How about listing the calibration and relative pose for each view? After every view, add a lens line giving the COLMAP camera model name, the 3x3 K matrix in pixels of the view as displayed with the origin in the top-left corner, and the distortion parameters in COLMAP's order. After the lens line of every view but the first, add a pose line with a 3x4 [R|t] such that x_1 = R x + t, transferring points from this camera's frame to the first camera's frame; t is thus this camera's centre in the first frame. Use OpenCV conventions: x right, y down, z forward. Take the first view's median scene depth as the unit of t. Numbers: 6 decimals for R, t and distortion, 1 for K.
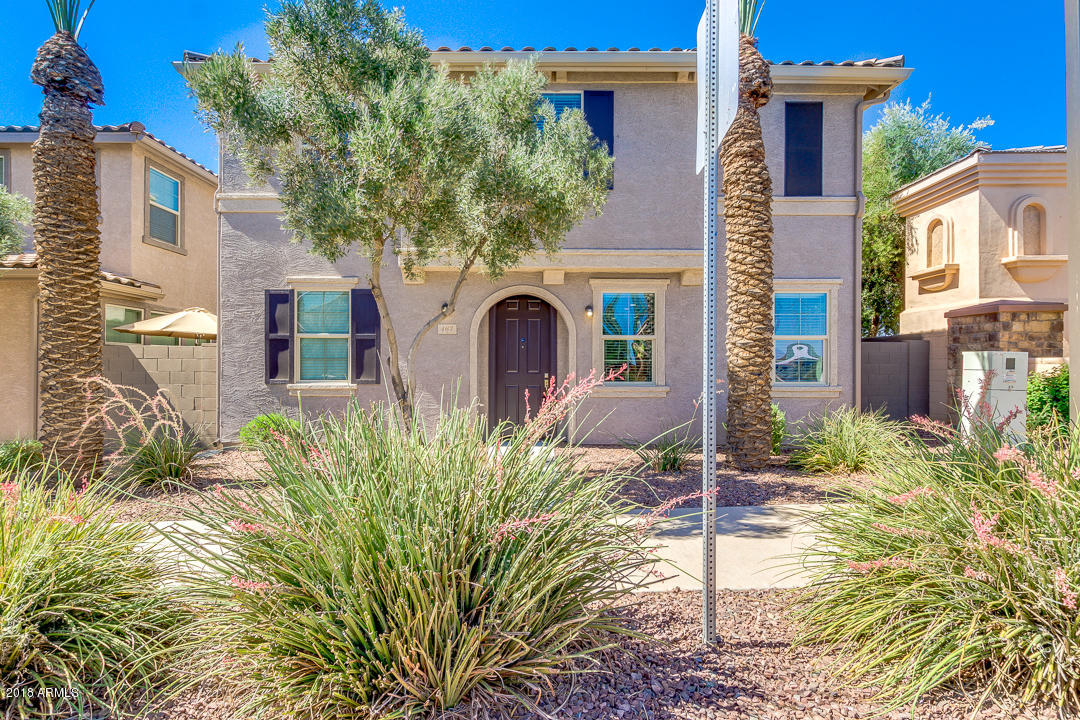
lens RADIAL K [[494.1, 0, 536.5], [0, 494.1, 361.4], [0, 0, 1]] dist [0.001283, 0.000446]
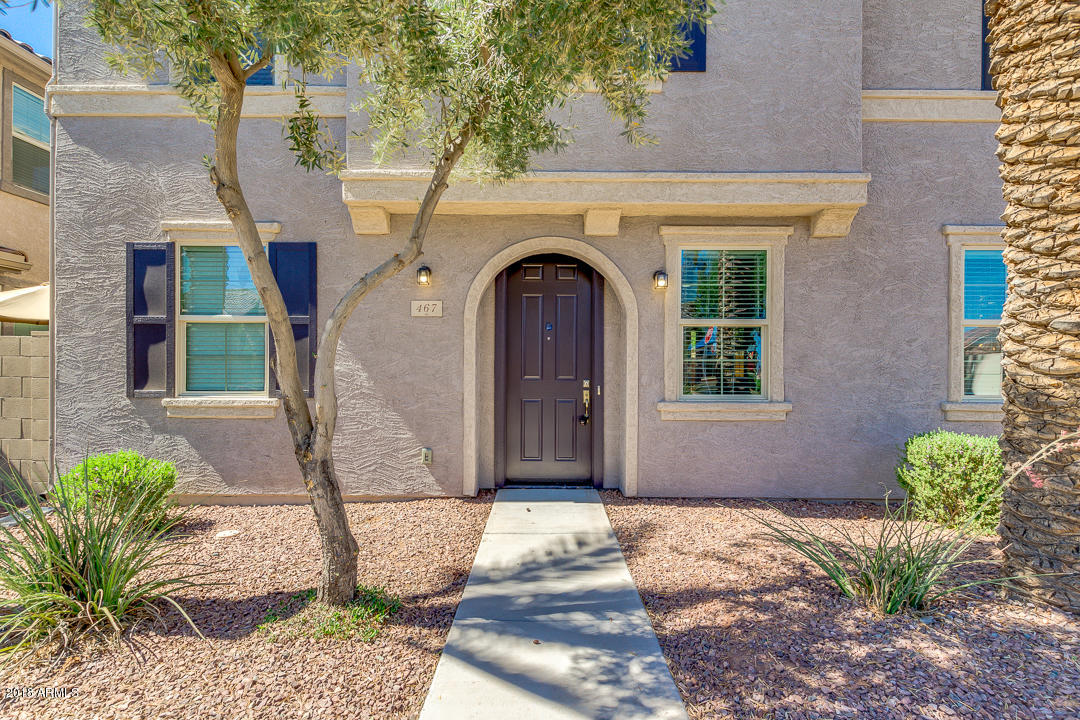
lens RADIAL K [[494.1, 0, 543.9], [0, 494.1, 361.9], [0, 0, 1]] dist [0.001283, 0.000446]
pose [[0.999988, 0.001660, 0.004682, -0.038692], [-0.001683, 0.999987, 0.004743, -0.002376], [-0.004674, -0.004751, 0.999978, 0.388885]]
